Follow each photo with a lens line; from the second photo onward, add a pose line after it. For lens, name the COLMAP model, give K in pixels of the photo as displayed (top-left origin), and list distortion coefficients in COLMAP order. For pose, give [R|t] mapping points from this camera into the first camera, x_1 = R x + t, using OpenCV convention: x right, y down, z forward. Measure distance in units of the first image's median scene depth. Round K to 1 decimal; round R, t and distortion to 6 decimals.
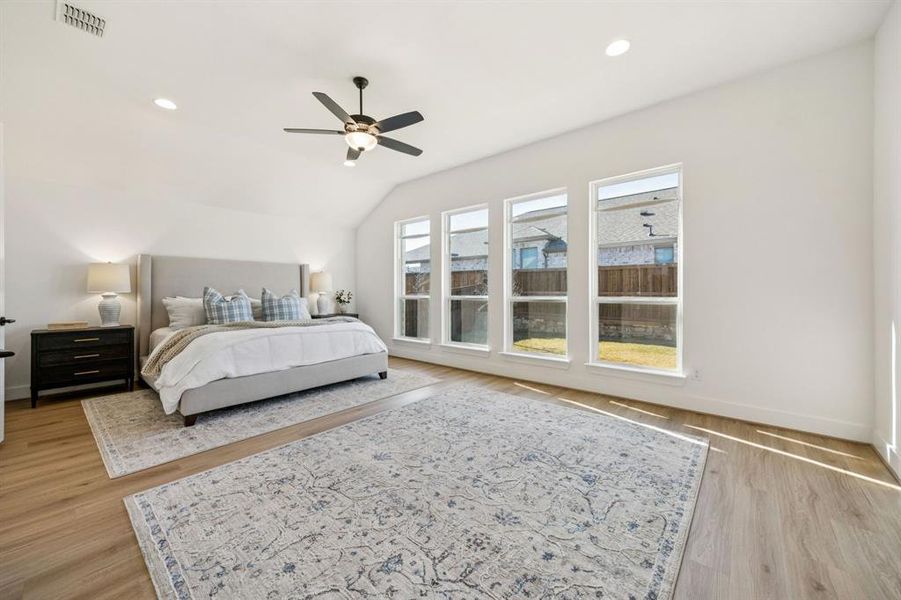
lens RADIAL K [[345.4, 0, 450.8], [0, 345.4, 294.6], [0, 0, 1]] dist [0.000104, -0.000091]
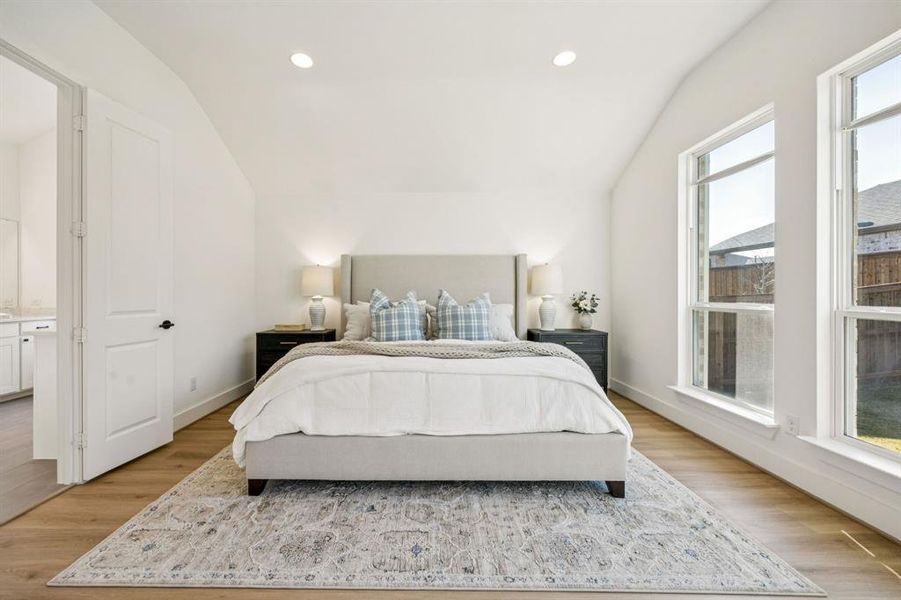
lens RADIAL K [[345.4, 0, 446.1], [0, 345.4, 295.4], [0, 0, 1]] dist [0.000104, -0.000091]
pose [[0.649022, 0.002616, -0.760765, -0.004729], [-0.006446, 0.999977, -0.002060, -0.005486], [0.760742, 0.006241, 0.649024, 0.555664]]
